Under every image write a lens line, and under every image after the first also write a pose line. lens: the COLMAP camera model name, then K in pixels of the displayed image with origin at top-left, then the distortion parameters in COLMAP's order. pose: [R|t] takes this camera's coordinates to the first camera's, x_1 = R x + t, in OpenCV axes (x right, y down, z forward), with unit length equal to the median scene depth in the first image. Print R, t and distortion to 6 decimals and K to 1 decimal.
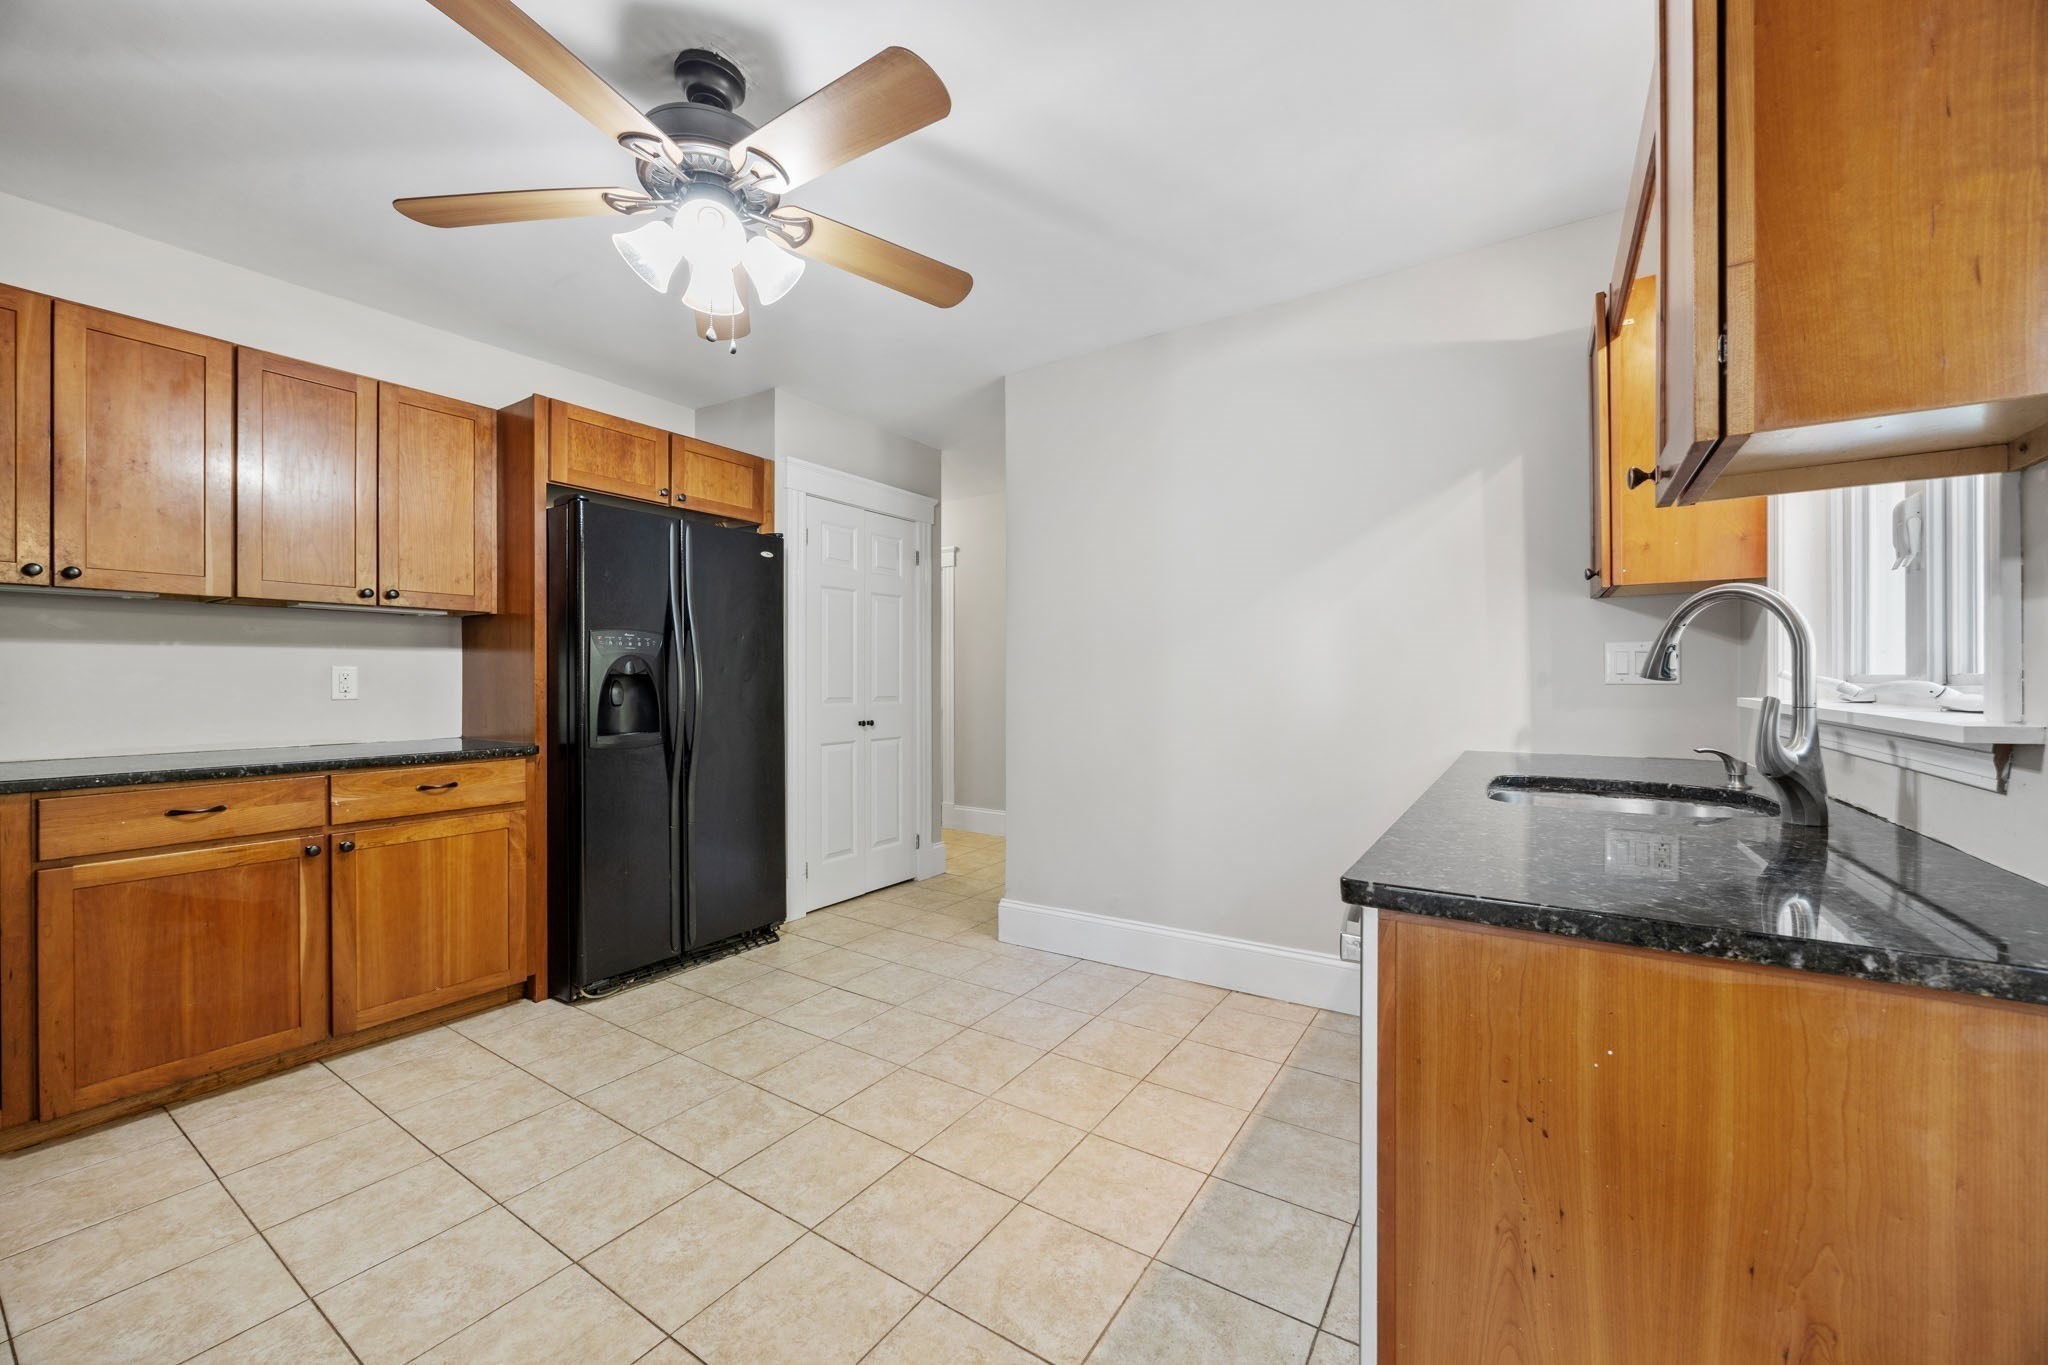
lens RADIAL K [[786.2, 0, 1026.1], [0, 786.2, 682.6], [0, 0, 1]] dist [-0.003679, 0.000329]
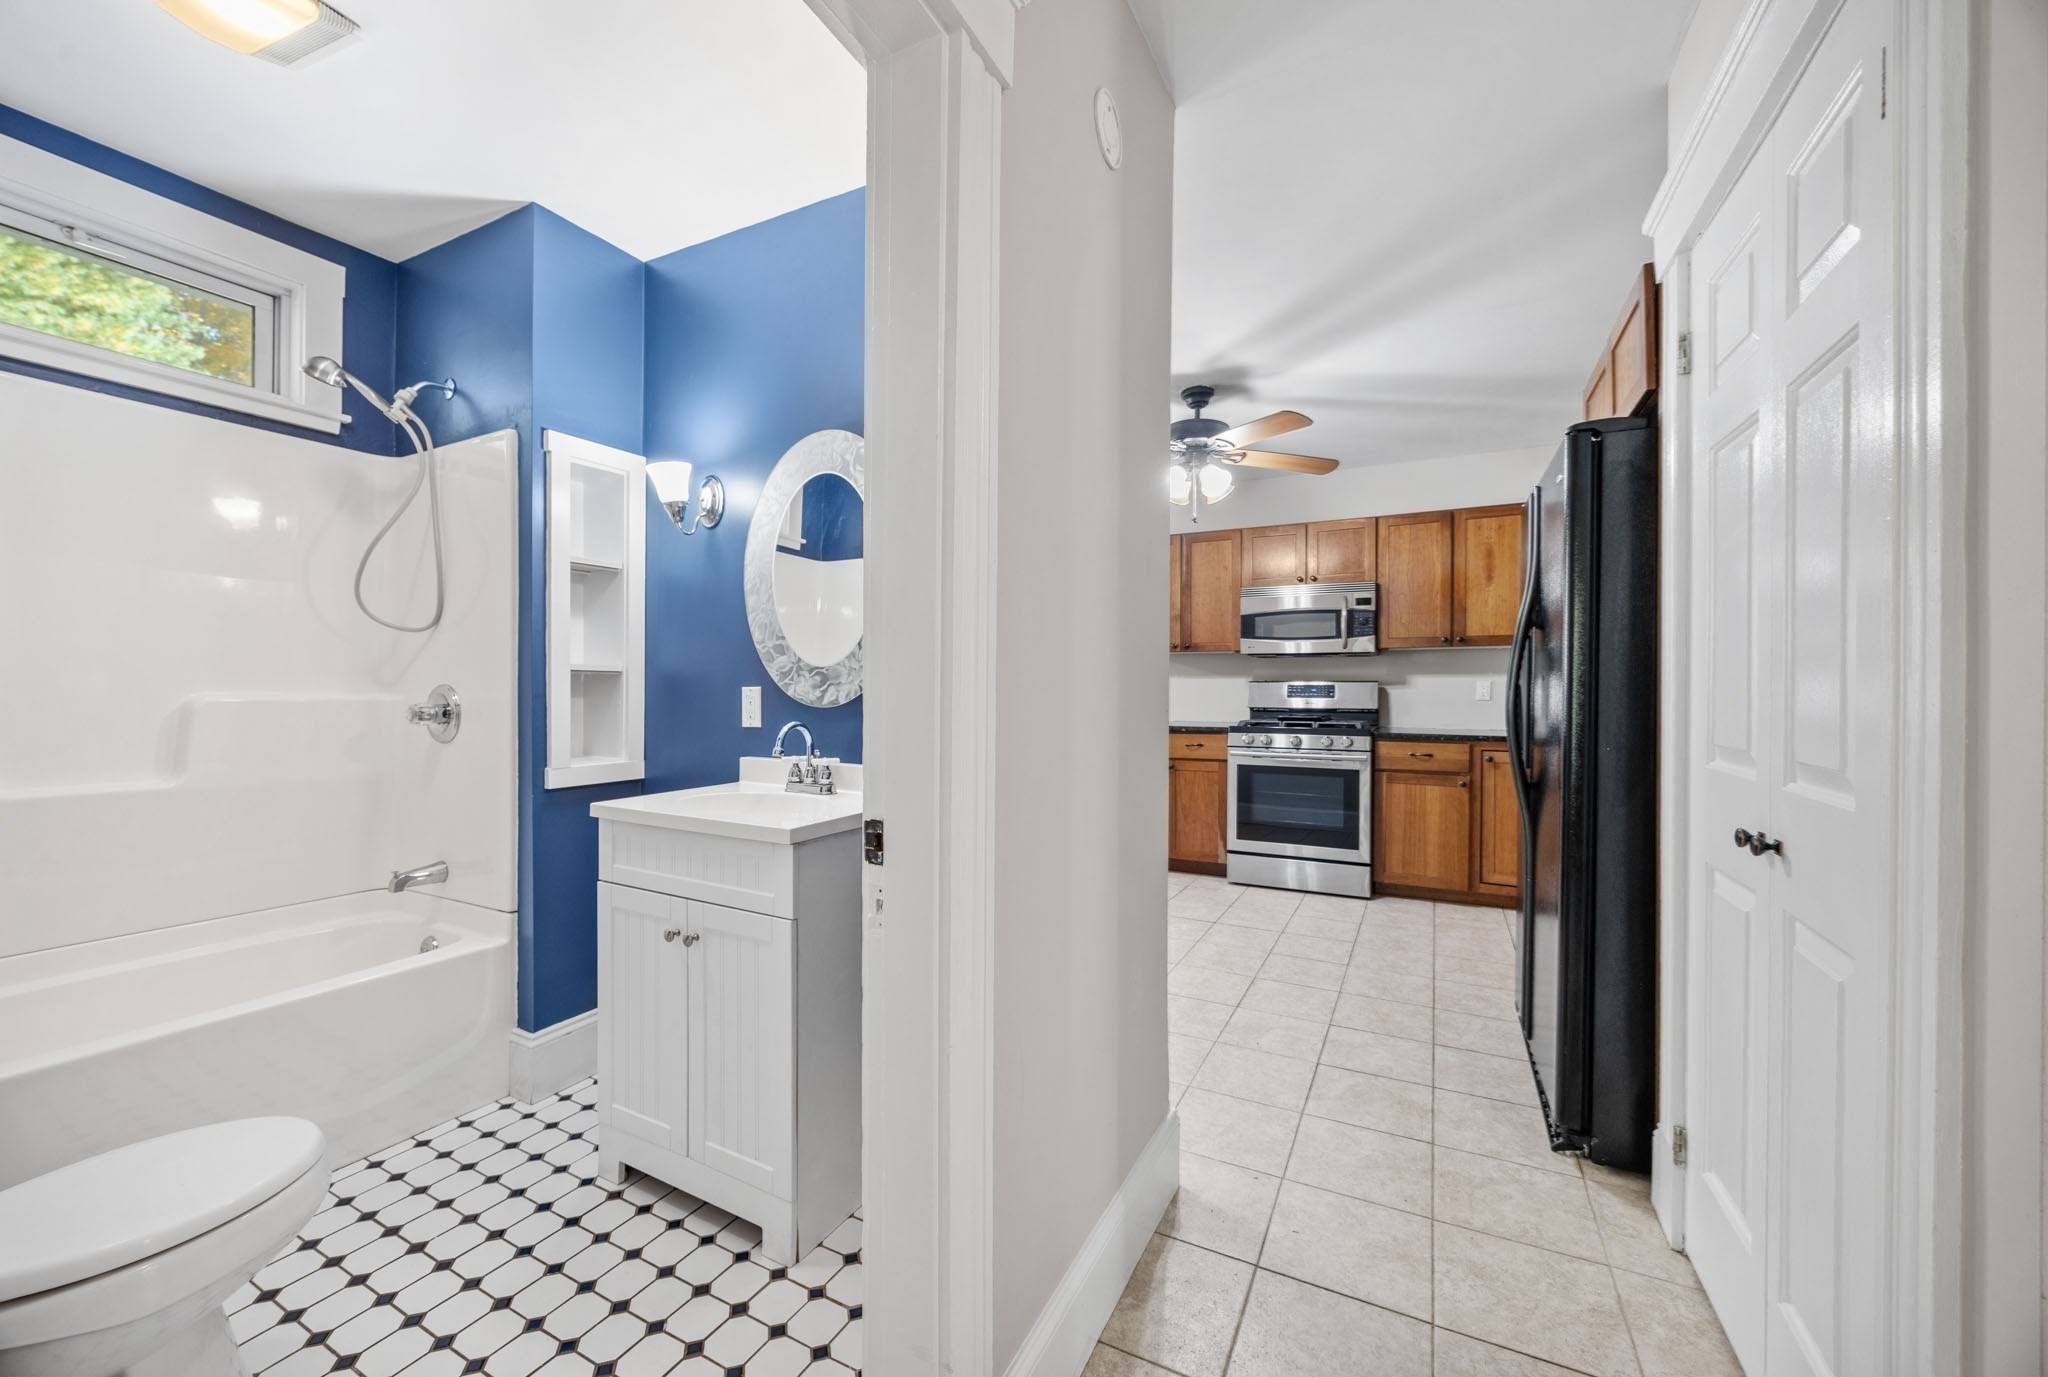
lens RADIAL K [[790.2, 0, 1021.2], [0, 790.2, 687.9], [0, 0, 1]] dist [-0.001149, -0.000744]
pose [[-0.995845, -0.004949, -0.090934, 0.176092], [-0.005401, 0.999974, 0.004723, -0.009175], [0.090909, 0.005194, -0.995846, 2.224246]]
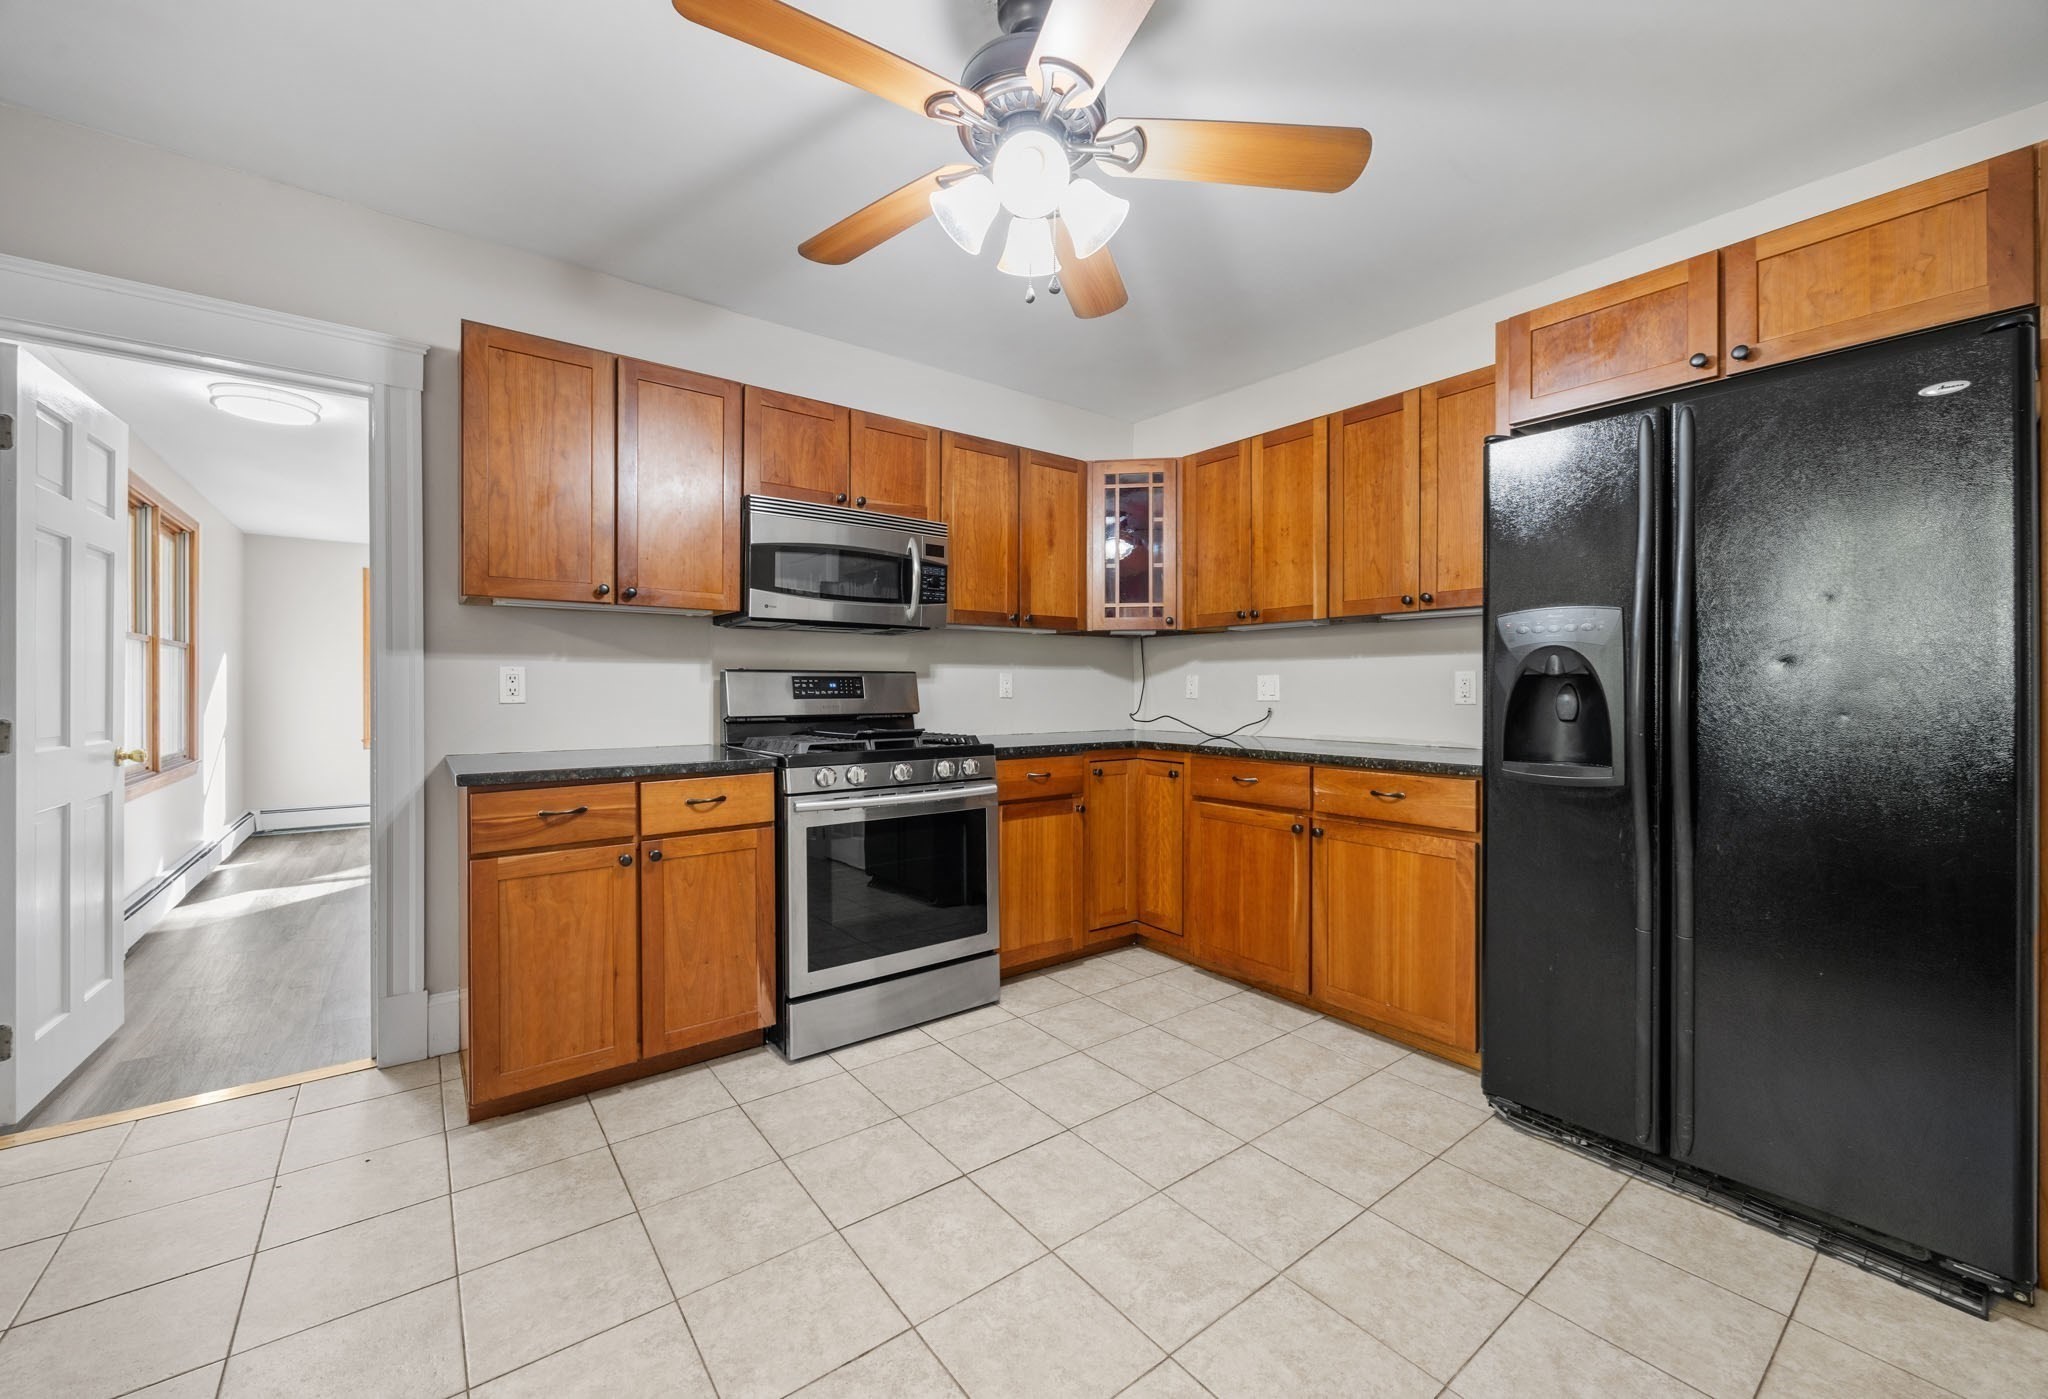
lens RADIAL K [[806.8, 0, 1037.5], [0, 806.8, 691.7], [0, 0, 1]] dist [-0.002019, -0.000025]
pose [[-0.323360, 0.003348, -0.946270, 0.346749], [-0.006472, 0.999963, 0.005749, 0.003080], [0.946254, 0.007983, -0.323326, 0.964899]]
